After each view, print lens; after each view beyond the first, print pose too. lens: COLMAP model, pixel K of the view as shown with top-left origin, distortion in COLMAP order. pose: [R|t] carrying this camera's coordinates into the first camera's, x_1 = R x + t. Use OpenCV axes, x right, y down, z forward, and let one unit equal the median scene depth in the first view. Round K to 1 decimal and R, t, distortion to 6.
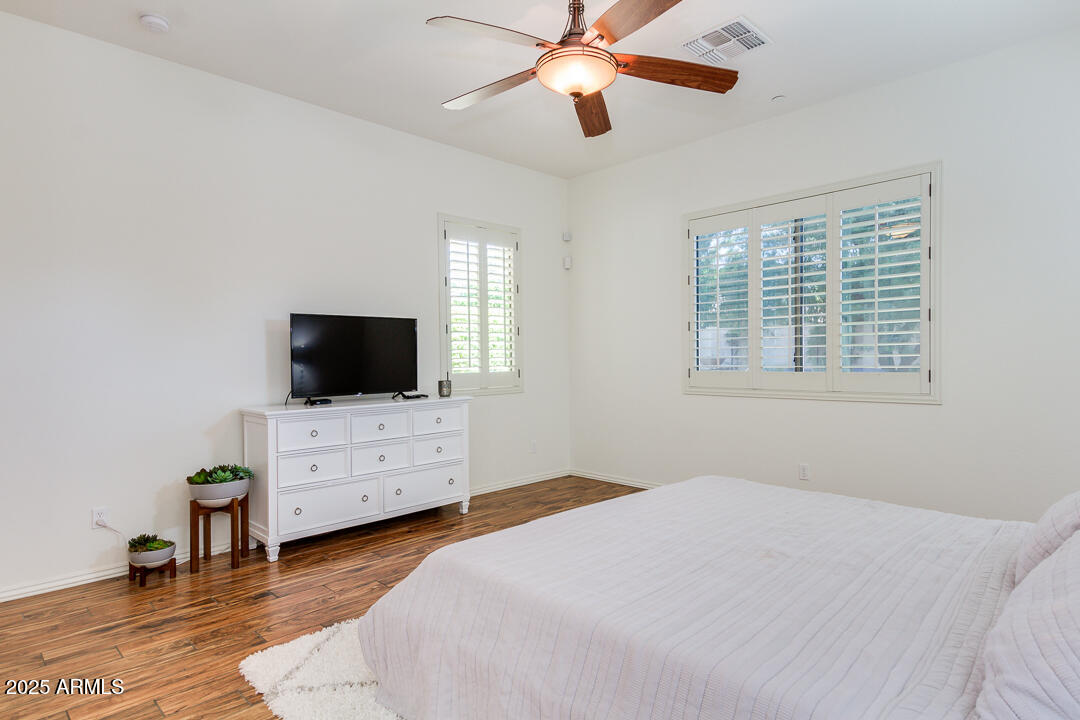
lens RADIAL K [[598.8, 0, 537.6], [0, 598.8, 360.1], [0, 0, 1]] dist [0.030182, -0.000865]
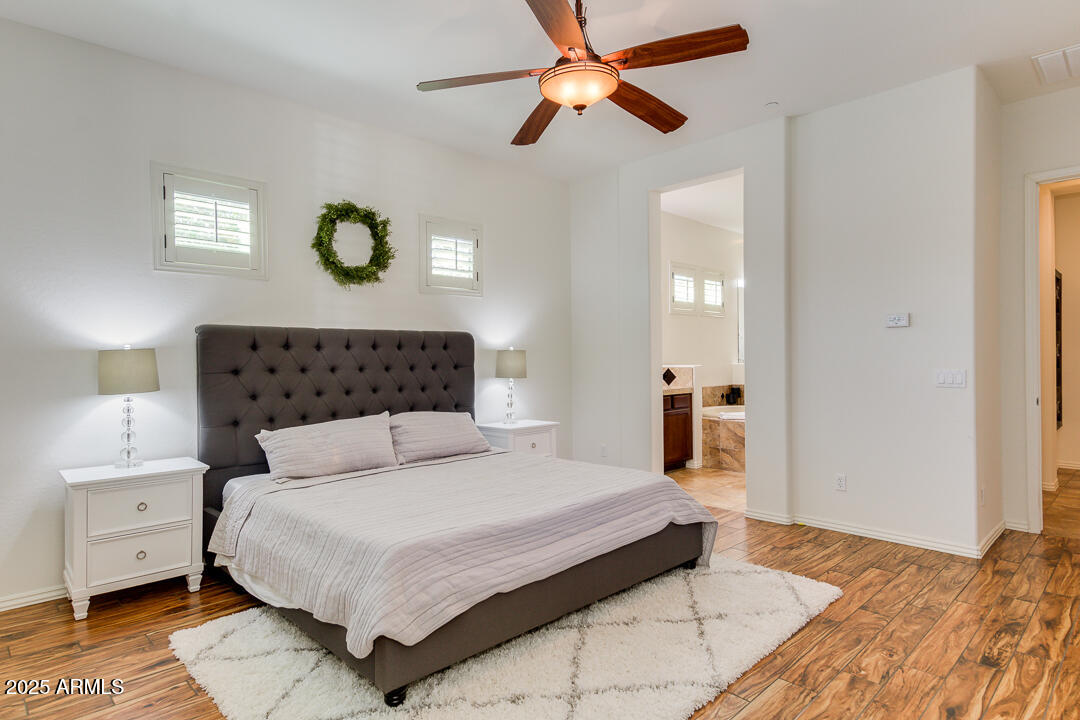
lens RADIAL K [[598.8, 0, 537.6], [0, 598.8, 360.1], [0, 0, 1]] dist [0.030182, -0.000865]
pose [[-0.999885, 0.014462, 0.004476, 0.130874], [0.014504, 0.999849, 0.009545, -0.018990], [-0.004338, 0.009609, -0.999944, 1.919287]]
